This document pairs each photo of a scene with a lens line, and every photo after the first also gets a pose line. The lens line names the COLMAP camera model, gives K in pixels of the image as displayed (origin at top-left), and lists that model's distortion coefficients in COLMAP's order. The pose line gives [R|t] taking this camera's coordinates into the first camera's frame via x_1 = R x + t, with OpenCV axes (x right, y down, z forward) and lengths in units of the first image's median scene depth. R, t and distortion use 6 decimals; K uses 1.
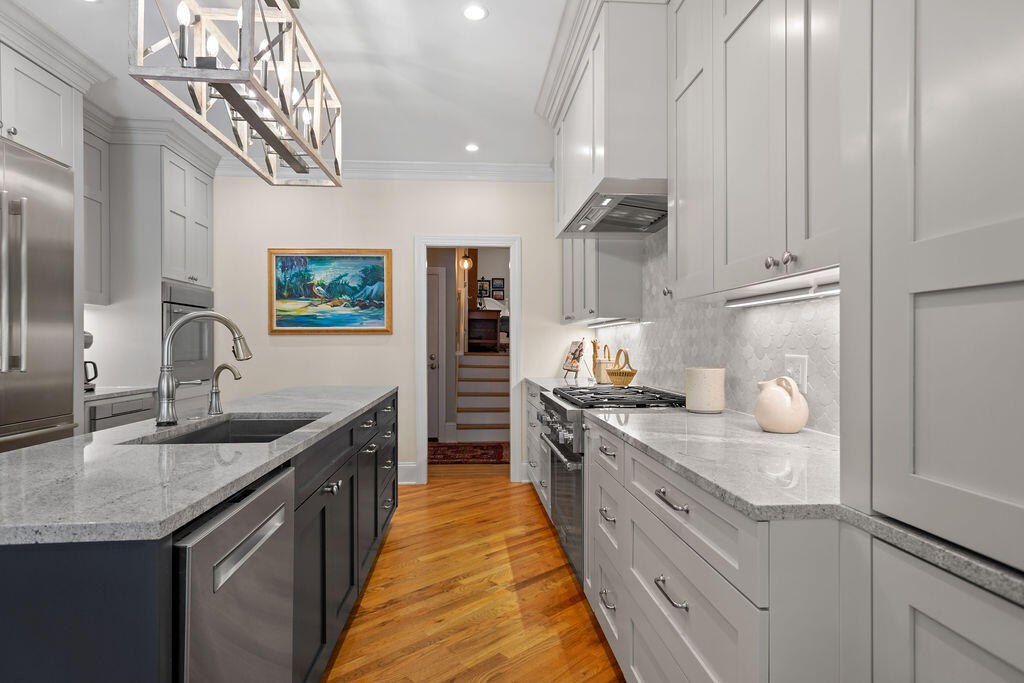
lens RADIAL K [[566.2, 0, 512.0], [0, 566.2, 341.5], [0, 0, 1]] dist [-0.000133, 0.000563]
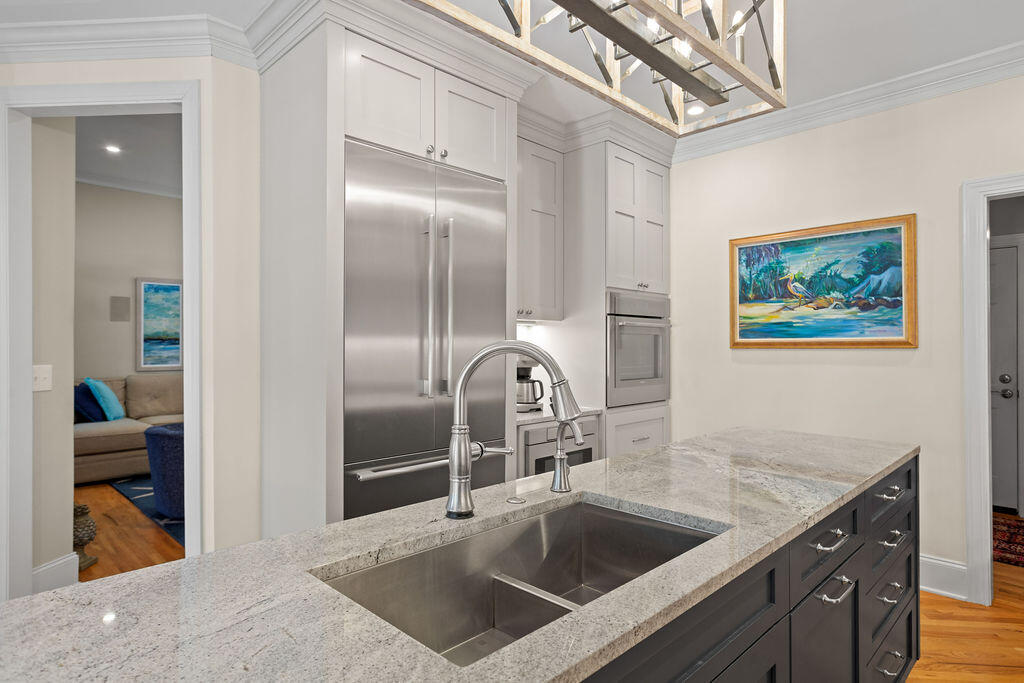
lens RADIAL K [[566.2, 0, 512.0], [0, 566.2, 341.5], [0, 0, 1]] dist [-0.000133, 0.000563]
pose [[0.651659, -0.004602, -0.758498, -0.028199], [0.005013, 0.999986, -0.001760, -0.021839], [0.758496, -0.002656, 0.651673, 0.251444]]
